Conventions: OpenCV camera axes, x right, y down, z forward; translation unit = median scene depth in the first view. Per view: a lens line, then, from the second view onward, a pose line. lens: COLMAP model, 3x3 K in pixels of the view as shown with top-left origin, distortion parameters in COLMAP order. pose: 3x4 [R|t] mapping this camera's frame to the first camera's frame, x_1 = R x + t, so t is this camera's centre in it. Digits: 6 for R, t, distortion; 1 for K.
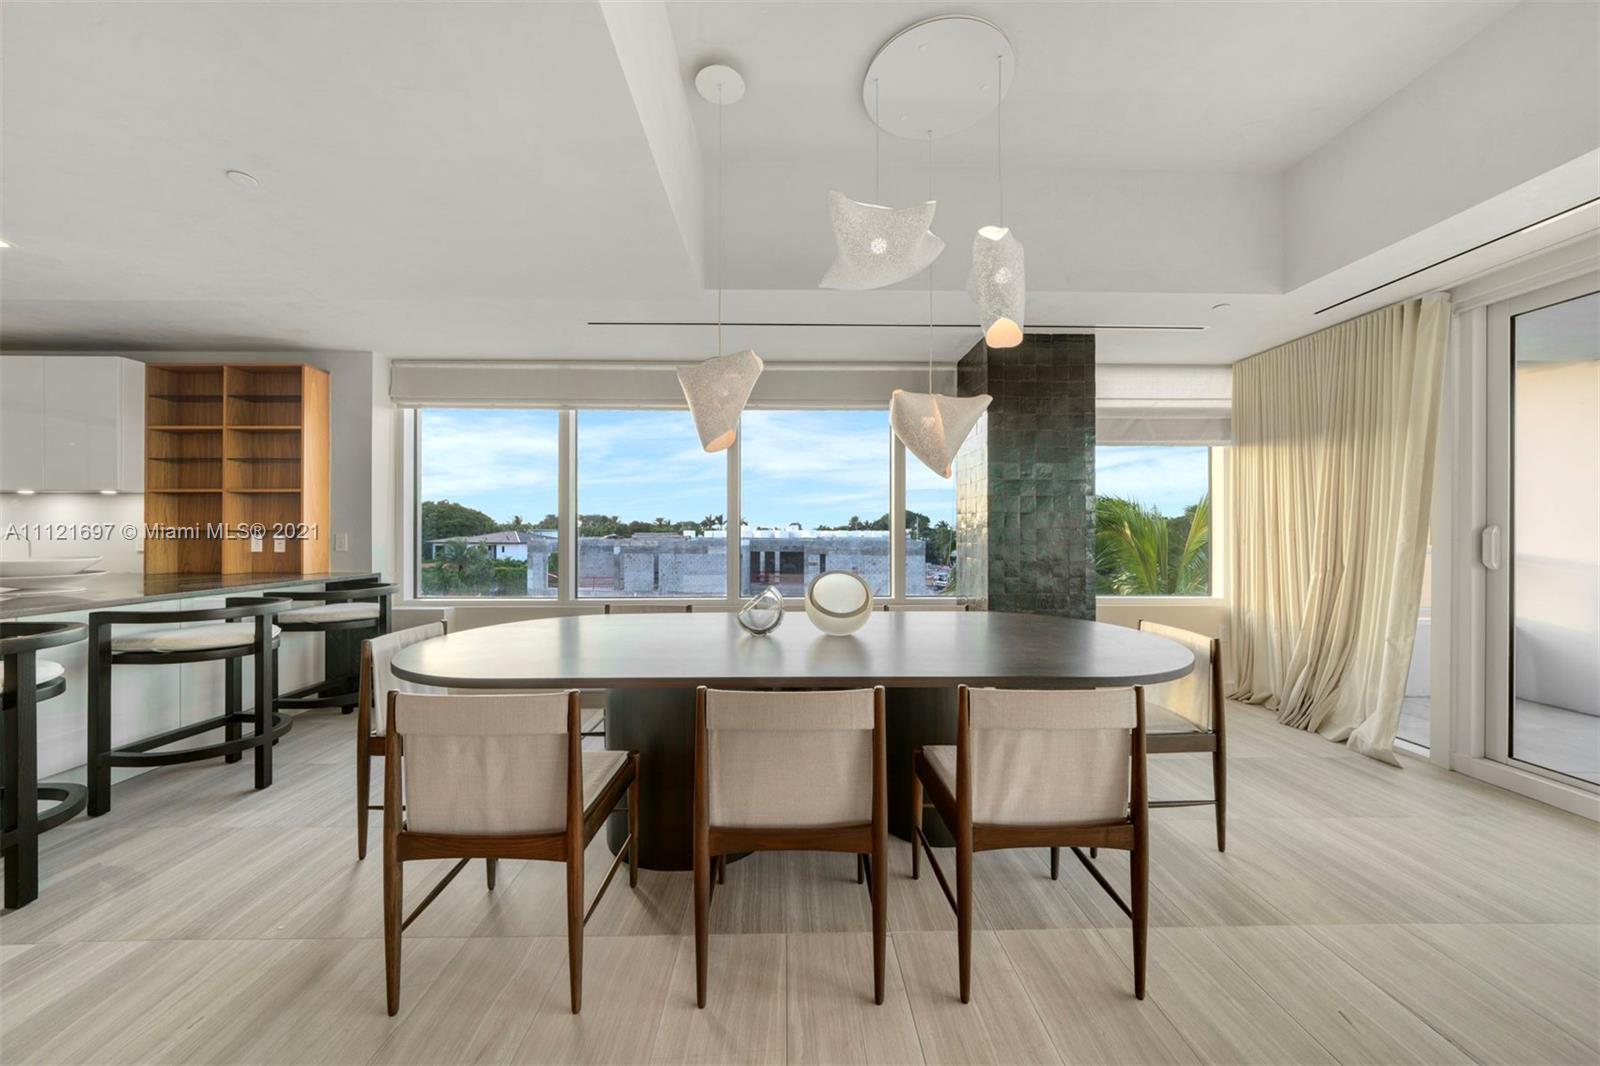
lens RADIAL K [[556.3, 0, 797.9], [0, 556.3, 530.3], [0, 0, 1]] dist [-0.010402, -0.000073]
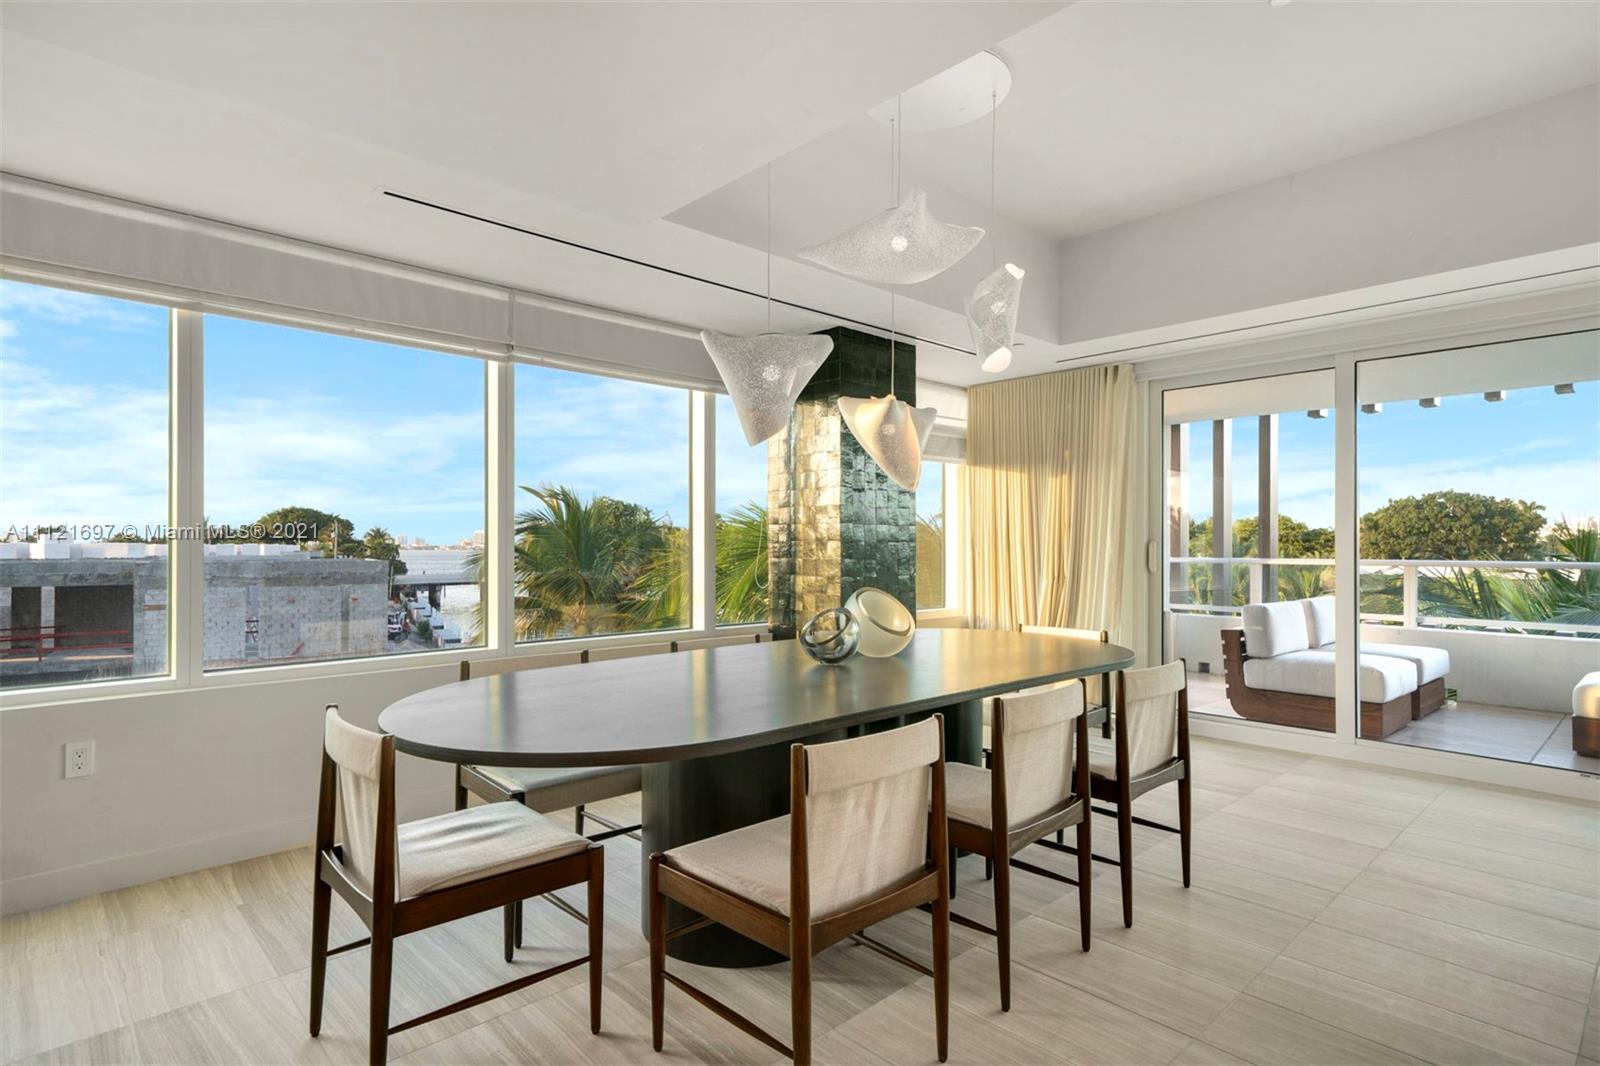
lens RADIAL K [[827.9, 0, 800.4], [0, 827.9, 544.3], [0, 0, 1]] dist [0.022263, 0.002464]
pose [[0.736775, 0.000645, 0.676137, -0.613779], [-0.001343, 0.999999, 0.000510, -0.000702], [-0.676136, -0.001284, 0.736775, 0.047610]]
